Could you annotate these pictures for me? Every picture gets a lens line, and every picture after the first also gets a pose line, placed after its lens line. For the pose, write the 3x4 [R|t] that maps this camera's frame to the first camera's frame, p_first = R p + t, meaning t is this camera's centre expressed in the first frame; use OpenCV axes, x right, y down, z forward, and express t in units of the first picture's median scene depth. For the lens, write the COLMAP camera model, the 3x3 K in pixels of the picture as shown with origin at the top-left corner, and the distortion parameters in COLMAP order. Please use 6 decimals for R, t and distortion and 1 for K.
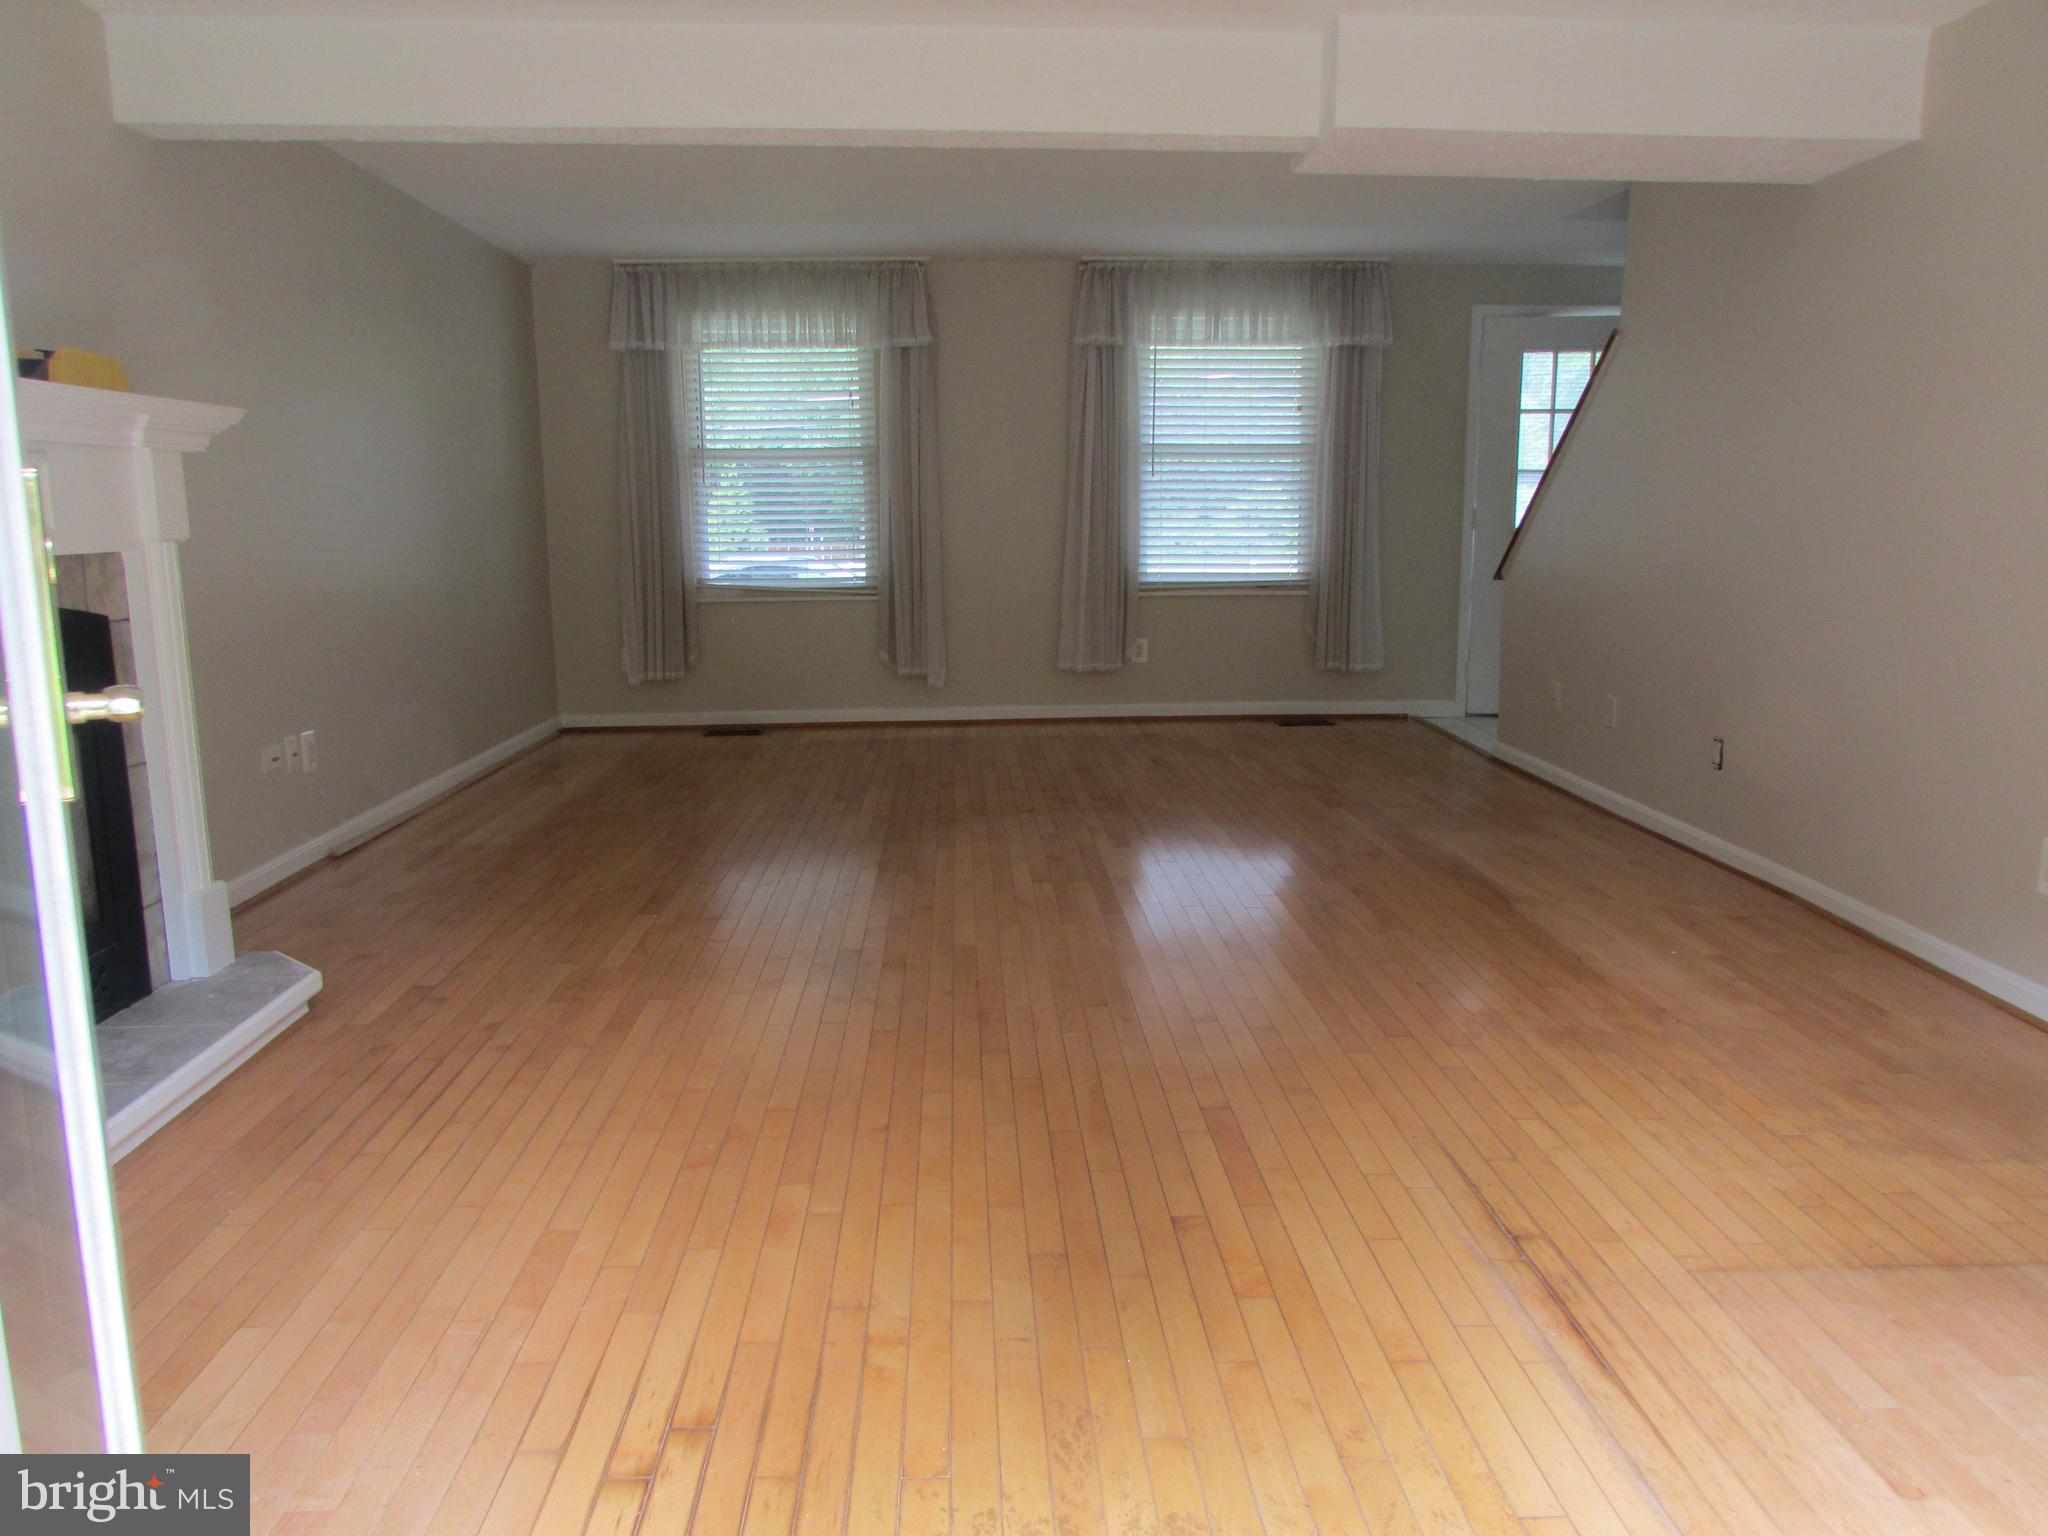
lens RADIAL K [[1485.2, 0, 1031.3], [0, 1485.2, 755.8], [0, 0, 1]] dist [-0.021762, 0.013308]
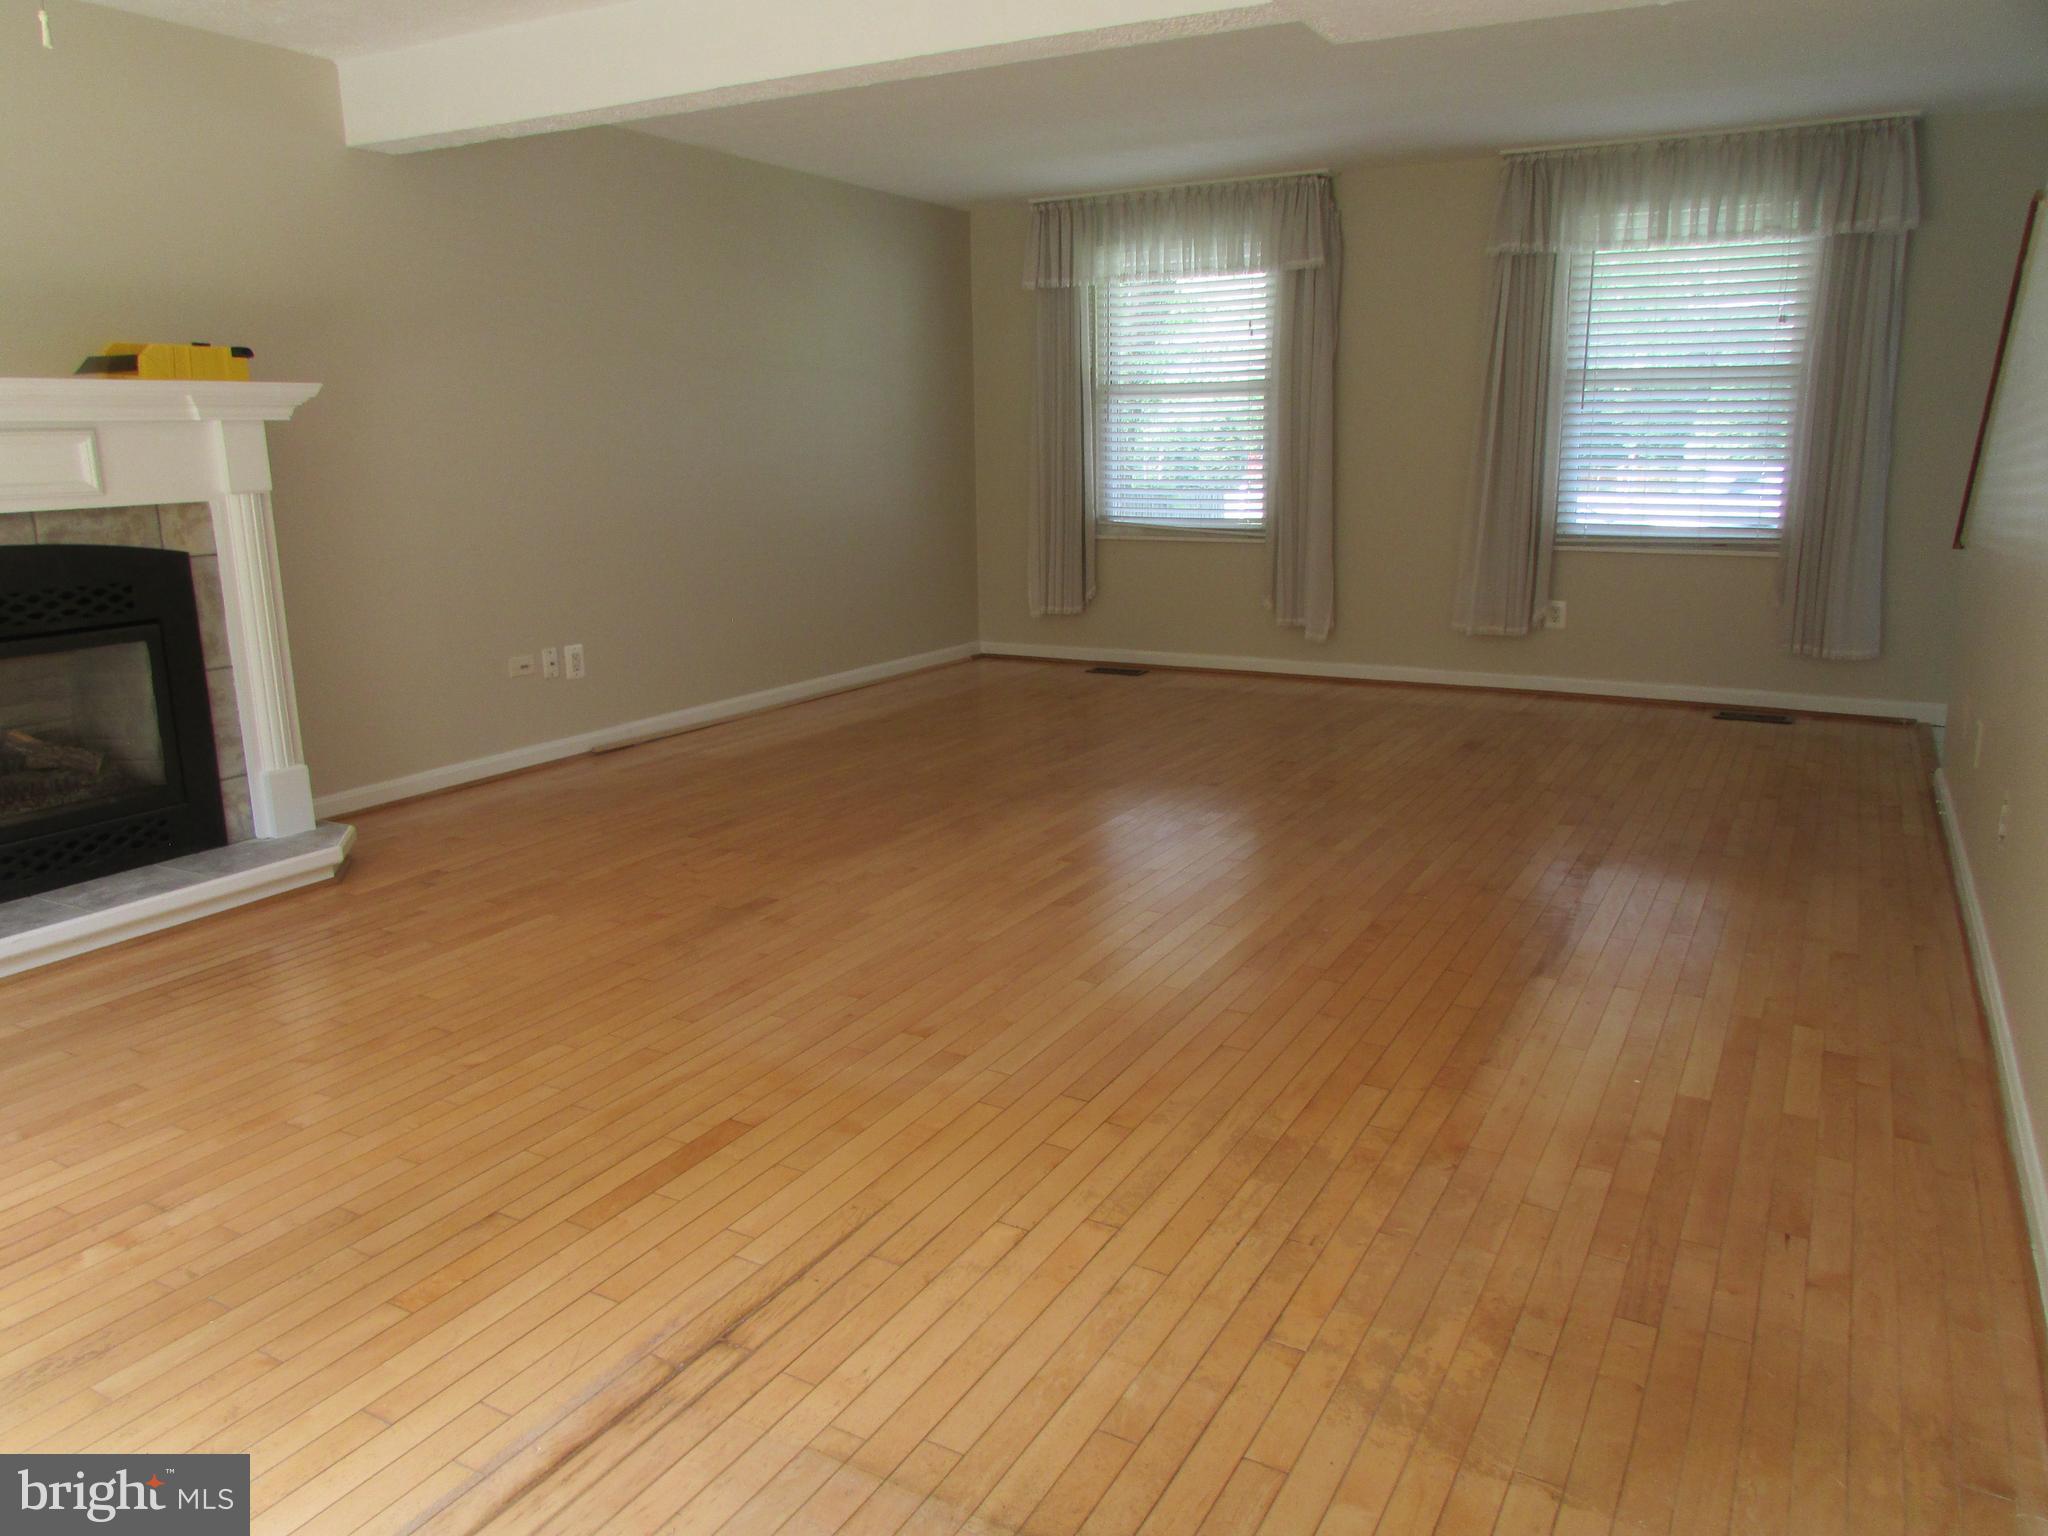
lens RADIAL K [[1485.2, 0, 1031.0], [0, 1485.2, 766.6], [0, 0, 1]] dist [-0.021762, 0.013308]
pose [[0.845731, 0.113537, -0.521391, 0.297843], [-0.081547, 0.993125, 0.083987, -0.032794], [0.527342, -0.028512, 0.849175, 0.121483]]
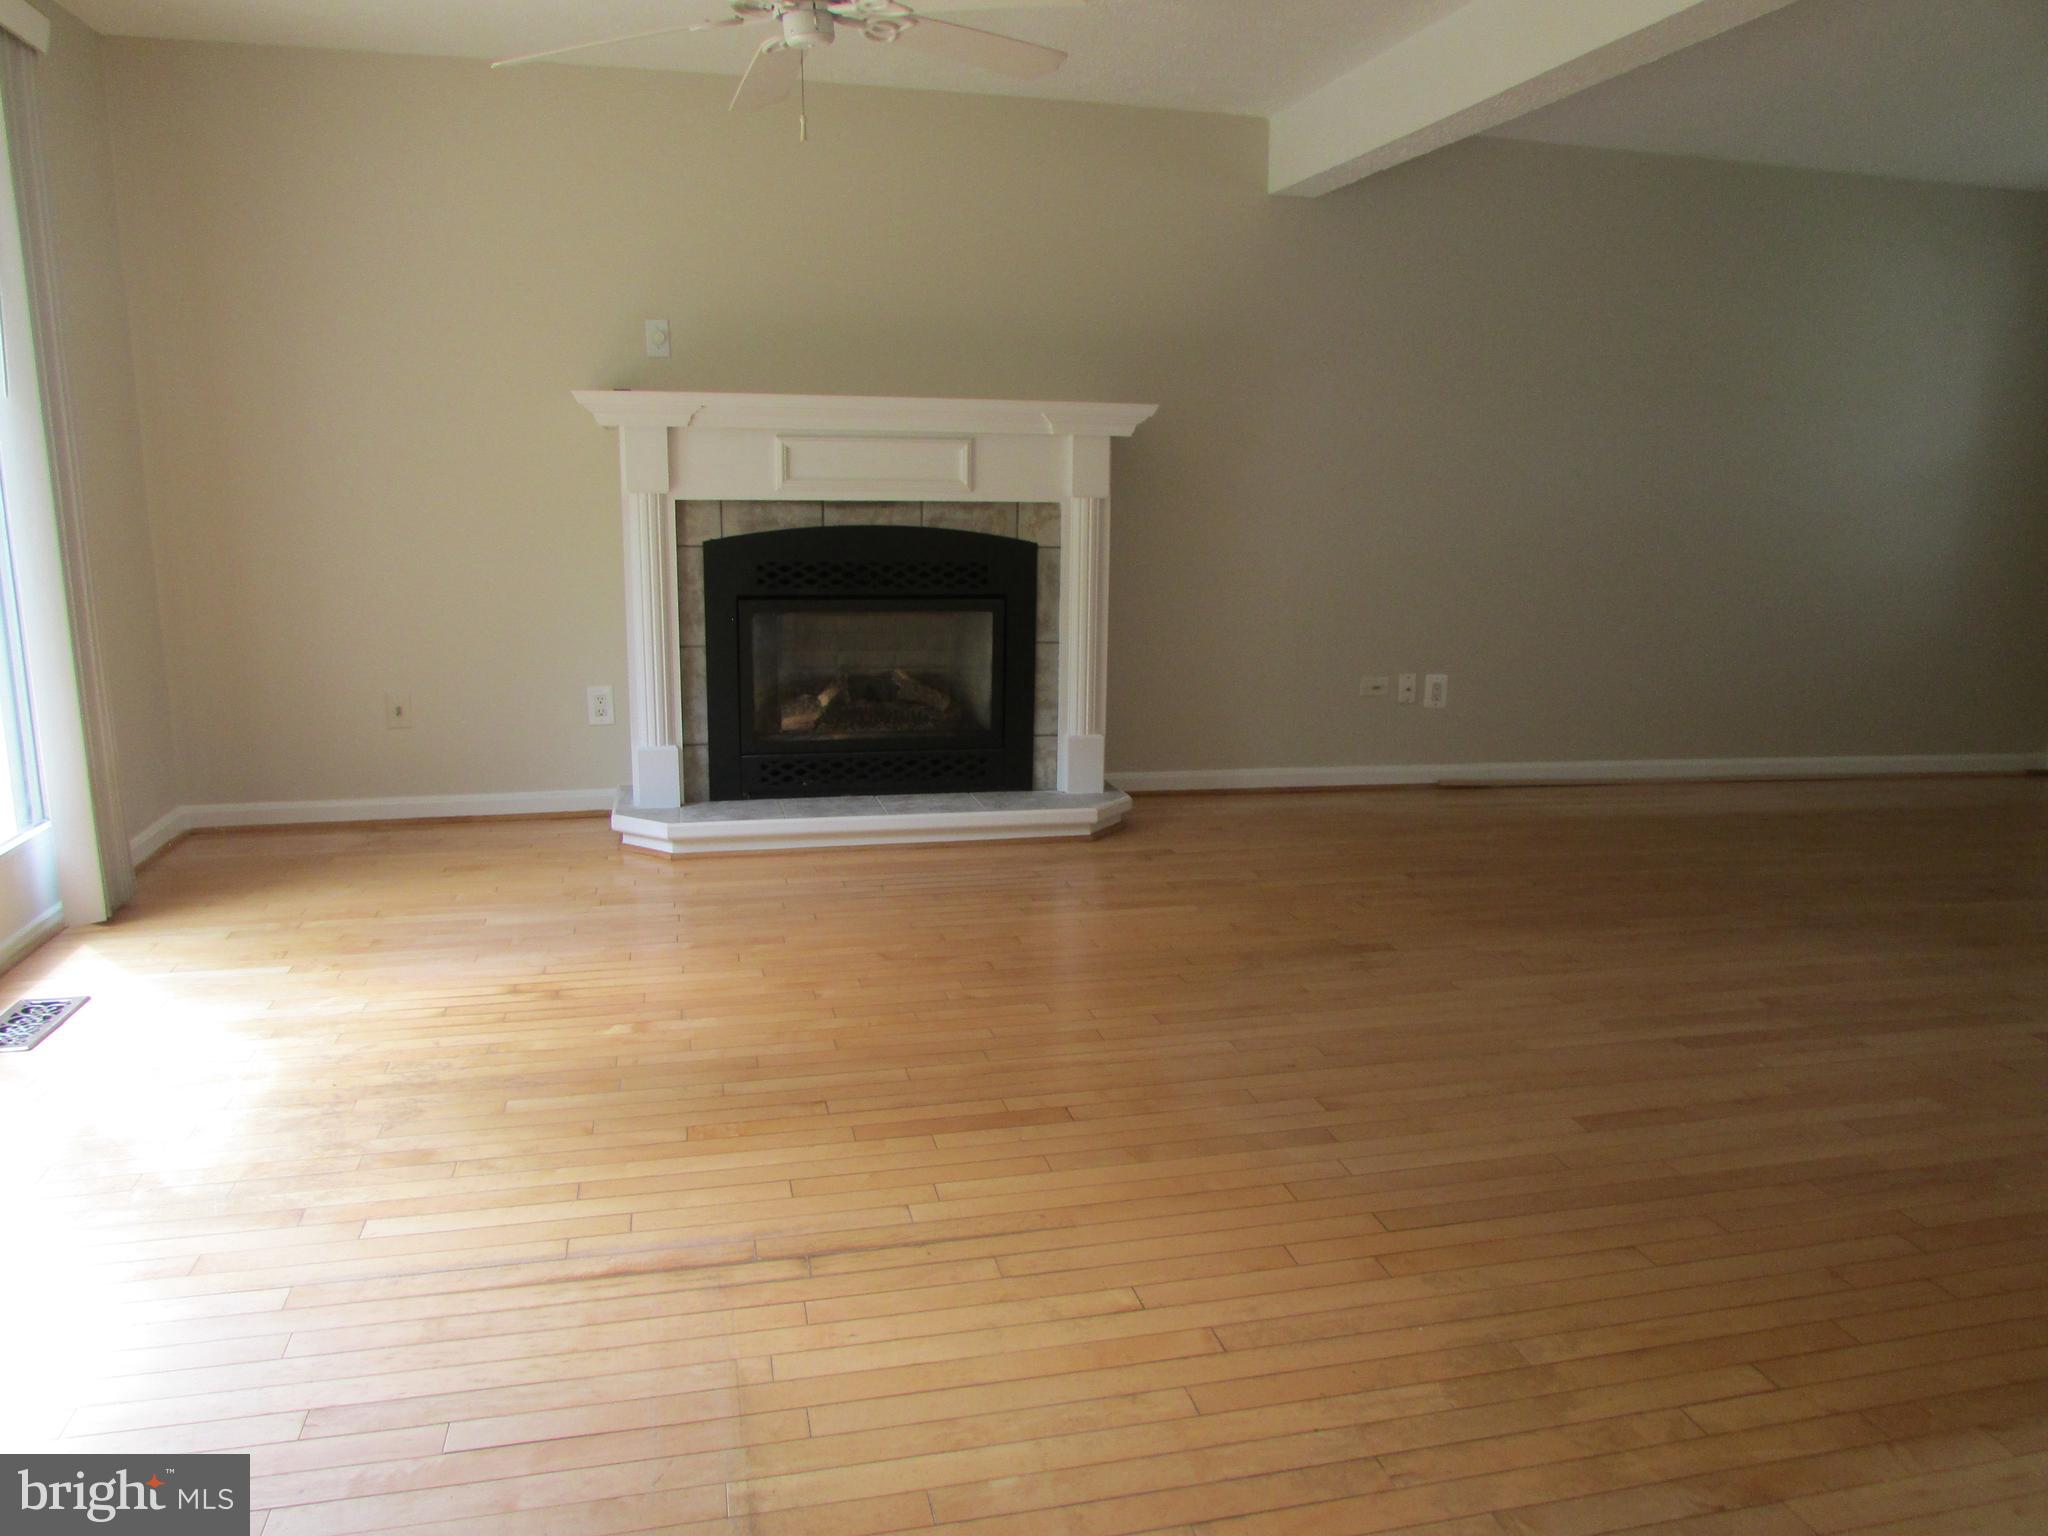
lens RADIAL K [[1485.2, 0, 1031.6], [0, 1485.2, 774.3], [0, 0, 1]] dist [-0.021762, 0.013308]
pose [[0.184977, 0.204107, -0.961313, 0.396970], [-0.186301, 0.967740, 0.169624, -0.052747], [0.964923, 0.147717, 0.217035, 0.295165]]
